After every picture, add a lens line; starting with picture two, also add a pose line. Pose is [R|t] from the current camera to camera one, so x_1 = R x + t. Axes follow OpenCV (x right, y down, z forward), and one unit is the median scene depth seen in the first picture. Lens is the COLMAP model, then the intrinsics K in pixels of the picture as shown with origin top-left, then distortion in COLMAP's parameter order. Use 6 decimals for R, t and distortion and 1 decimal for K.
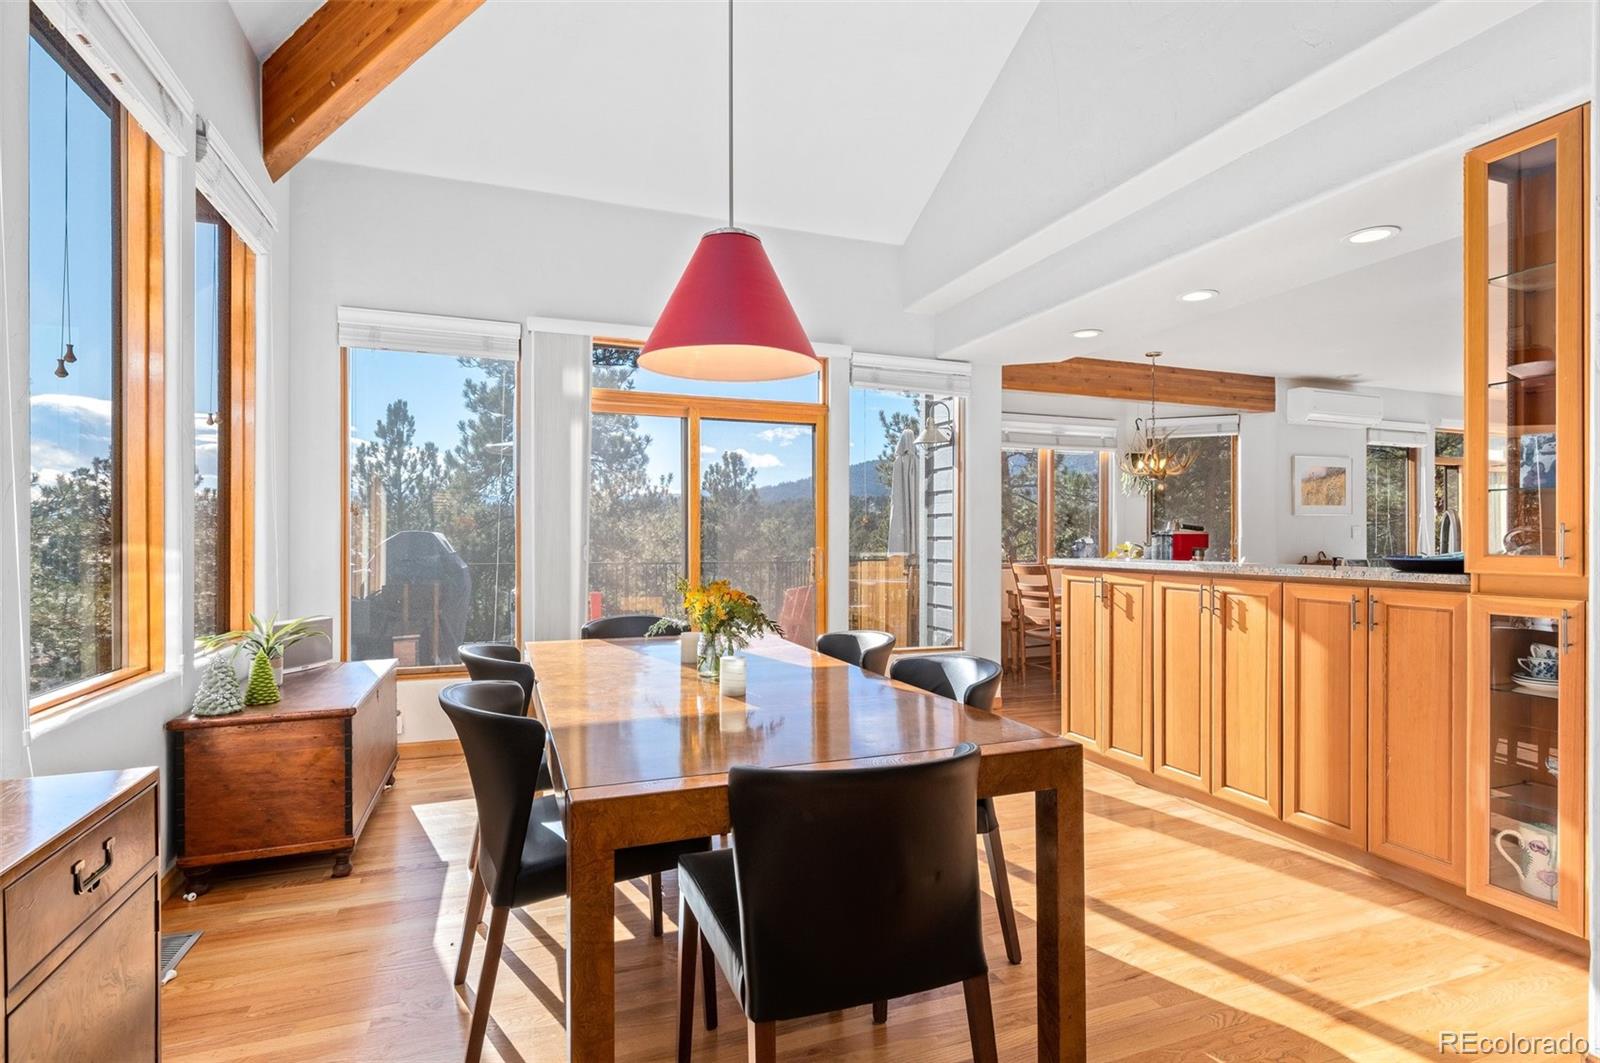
lens RADIAL K [[790.3, 0, 801.3], [0, 790.3, 540.7], [0, 0, 1]] dist [0.005704, -0.001598]
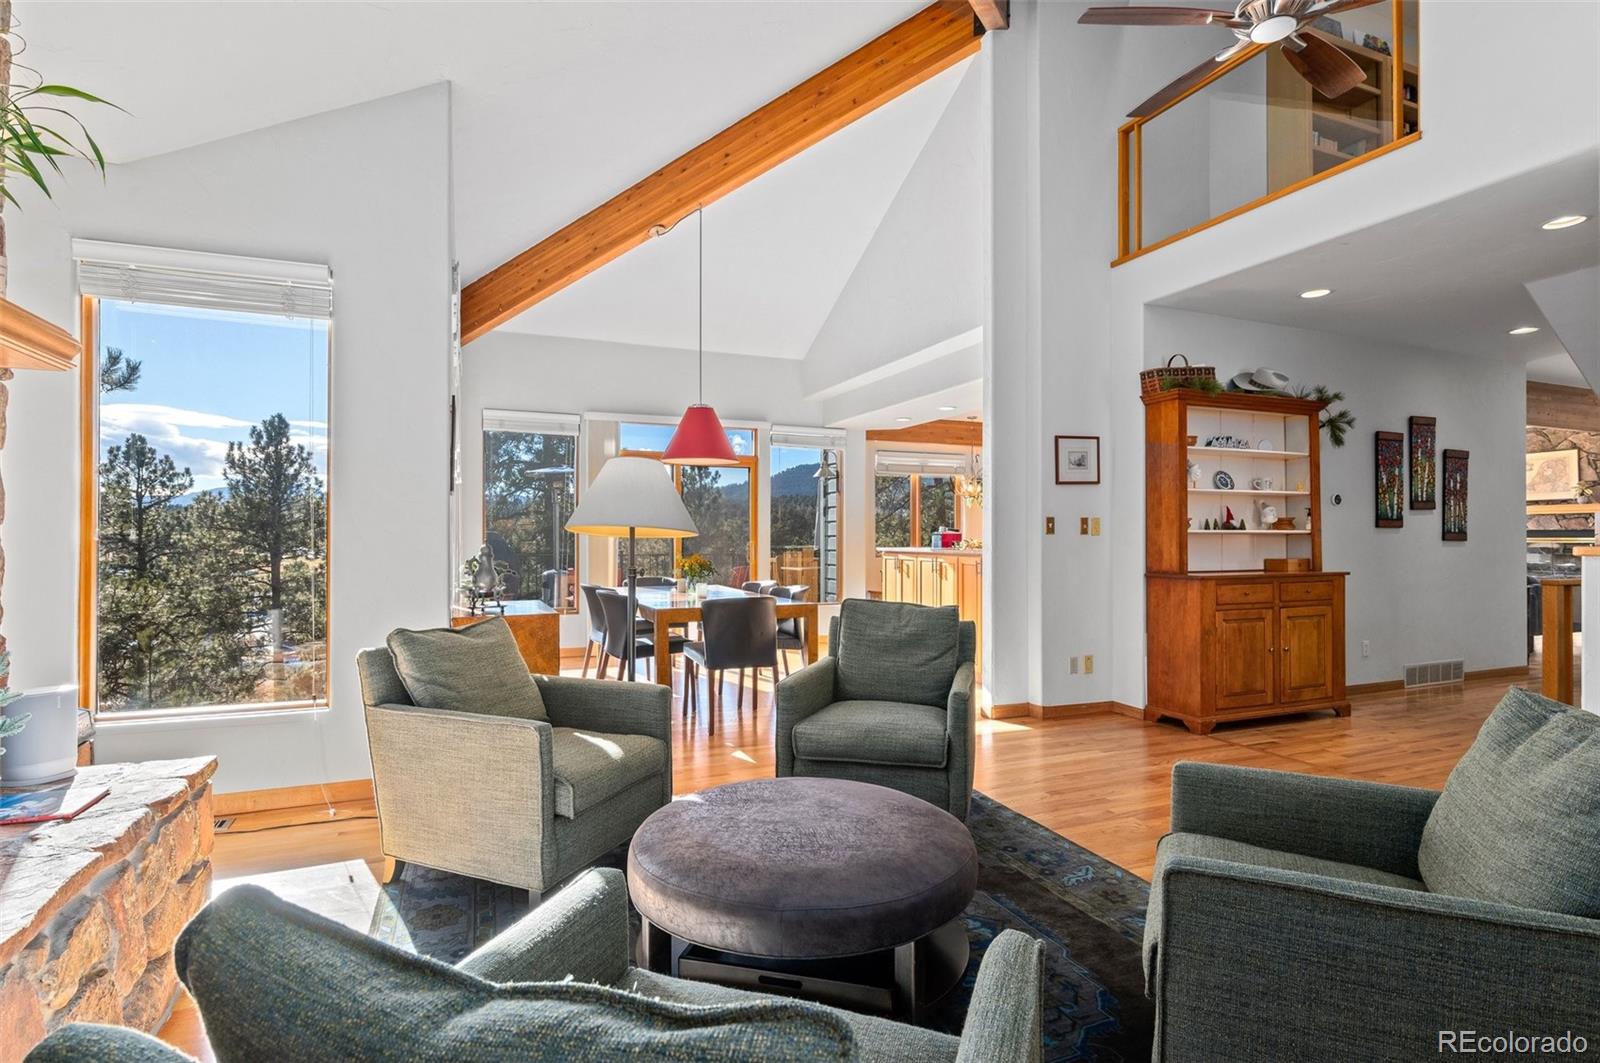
lens RADIAL K [[790.3, 0, 800.5], [0, 790.3, 527.9], [0, 0, 1]] dist [0.005704, -0.001598]
pose [[0.999065, -0.000947, 0.043226, 0.049507], [0.001620, 0.999878, -0.015535, 0.004967], [-0.043206, 0.015591, 0.998945, -0.633019]]
